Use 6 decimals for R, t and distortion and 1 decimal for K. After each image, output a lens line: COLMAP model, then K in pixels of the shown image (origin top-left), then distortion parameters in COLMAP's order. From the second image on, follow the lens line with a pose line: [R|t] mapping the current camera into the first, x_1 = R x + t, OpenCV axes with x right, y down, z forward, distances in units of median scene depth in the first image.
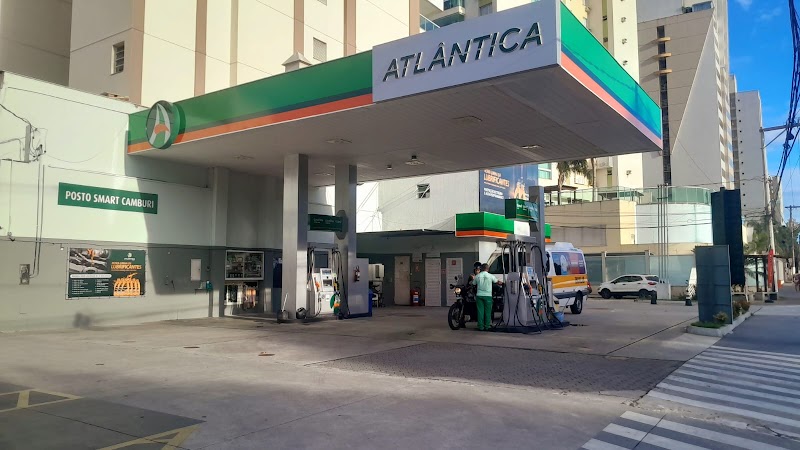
lens RADIAL K [[610.8, 0, 400.0], [0, 610.8, 225.0], [0, 0, 1]] dist [0.072060, -0.204452]
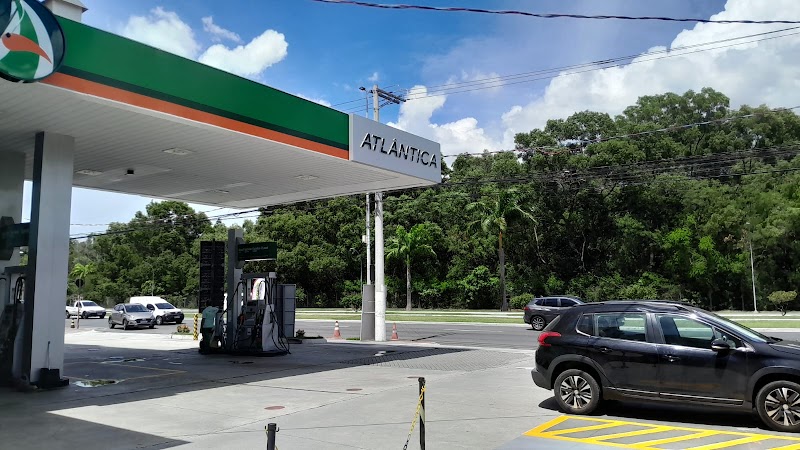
lens RADIAL K [[610.8, 0, 400.0], [0, 610.8, 225.0], [0, 0, 1]] dist [0.072060, -0.204452]
pose [[0.001417, 0.110157, 0.993913, -1.342533], [-0.062911, 0.991955, -0.109850, 0.054325], [-0.998018, -0.062372, 0.008335, 0.991430]]
